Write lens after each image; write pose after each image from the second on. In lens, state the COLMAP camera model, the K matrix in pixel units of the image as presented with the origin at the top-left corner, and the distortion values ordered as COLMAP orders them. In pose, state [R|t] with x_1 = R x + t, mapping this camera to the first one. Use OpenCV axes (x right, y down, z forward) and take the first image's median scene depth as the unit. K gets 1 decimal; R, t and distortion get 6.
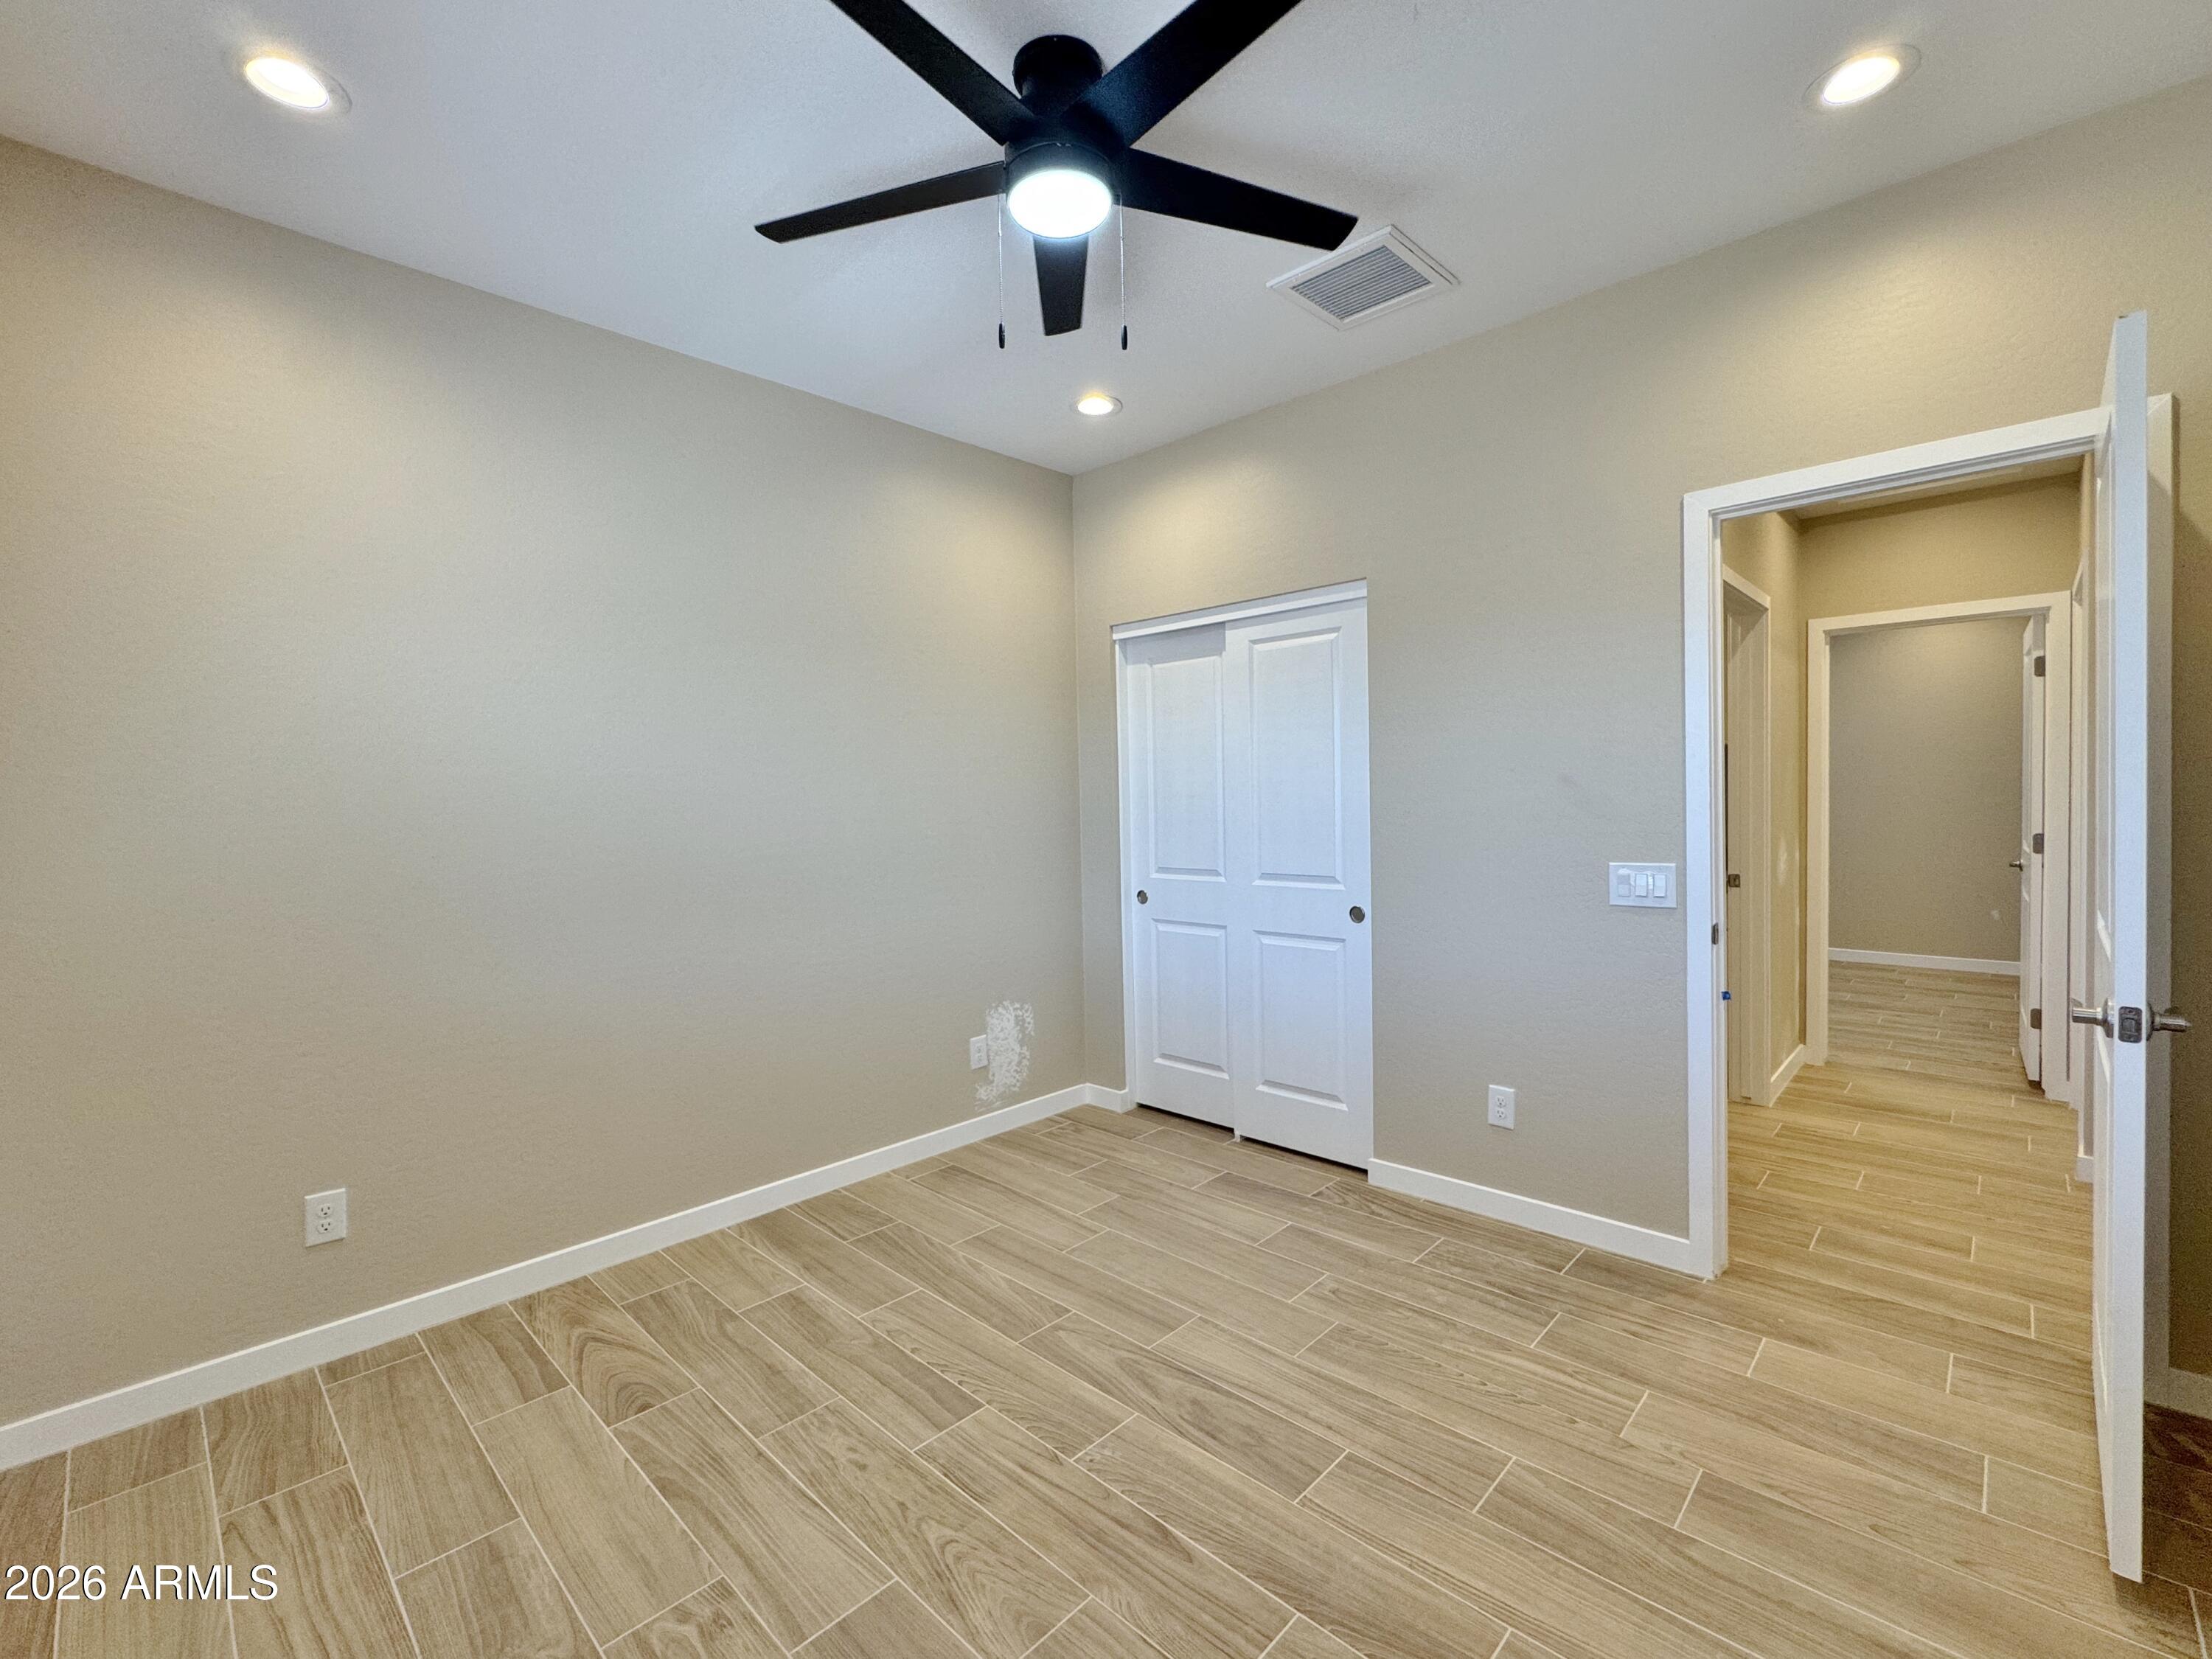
lens RADIAL K [[957.1, 0, 1106.0], [0, 957.1, 829.5], [0, 0, 1]] dist [0.000426, -0.000248]
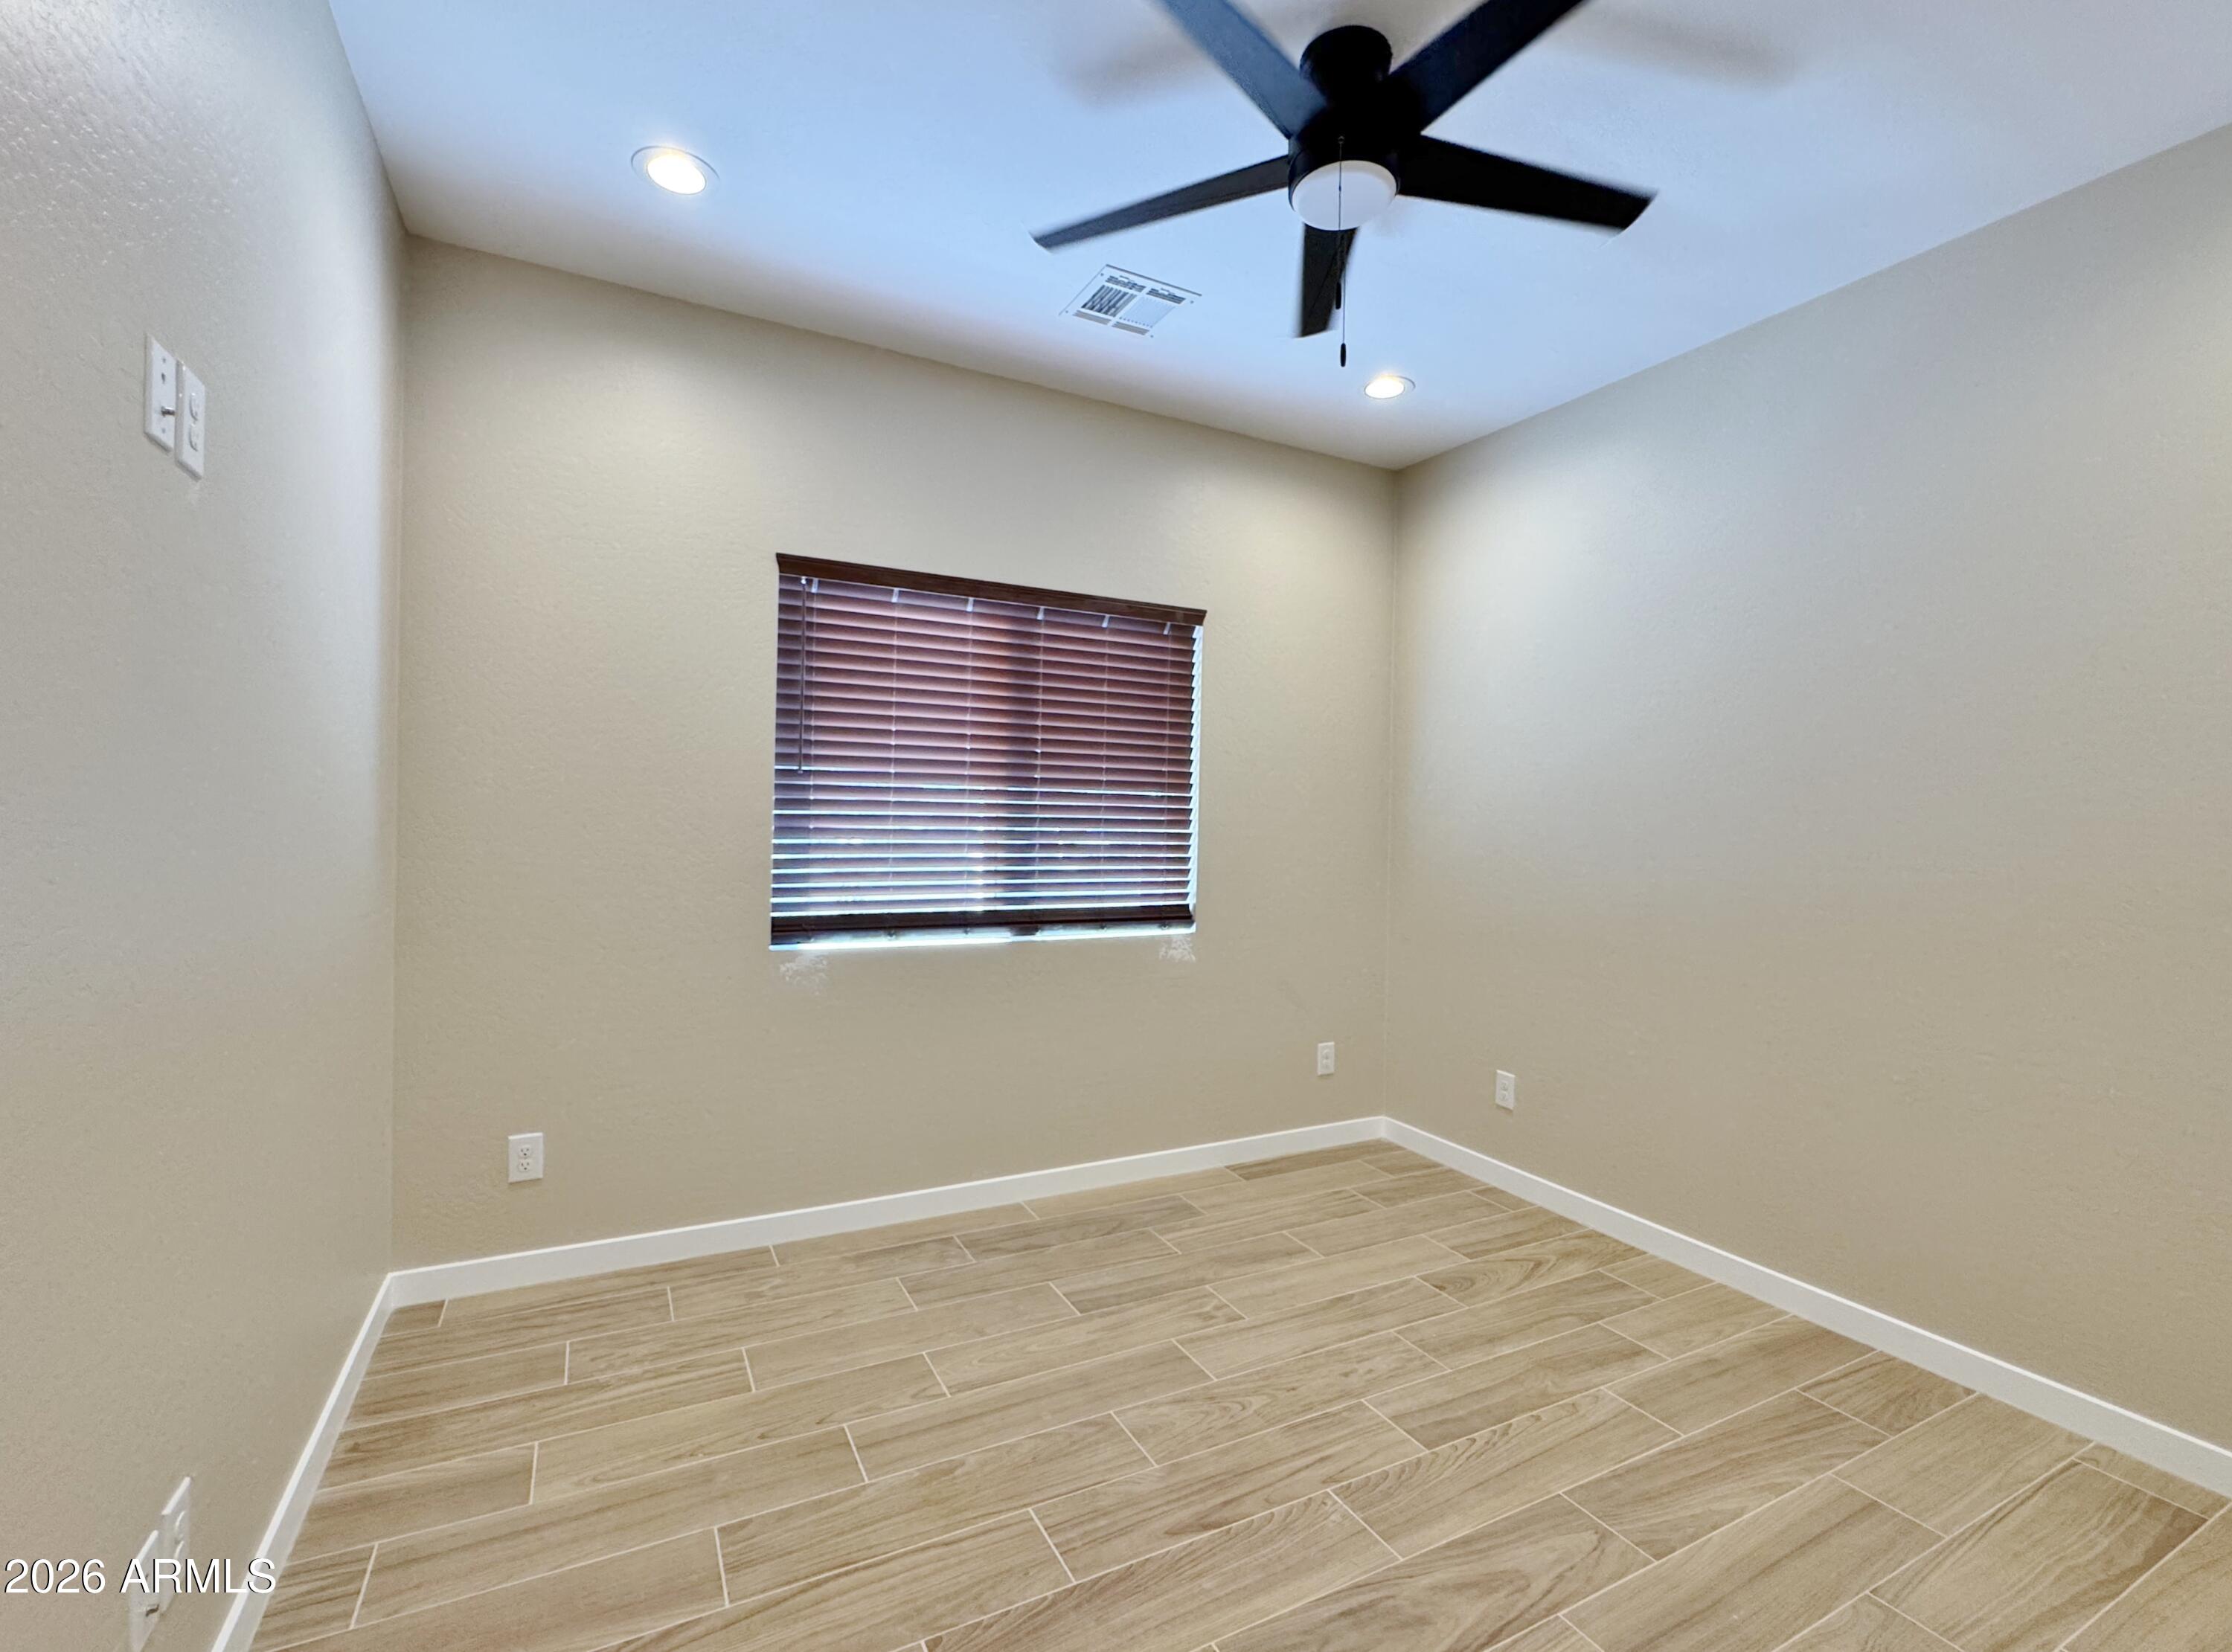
lens RADIAL K [[982.4, 0, 1116.0], [0, 982.4, 826.0], [0, 0, 1]] dist [-0.001031, 0.000091]
pose [[-0.316857, 0.018948, -0.948284, 0.788551], [-0.044564, 0.998399, 0.034840, -0.022295], [0.947426, 0.053298, -0.315505, 0.894107]]
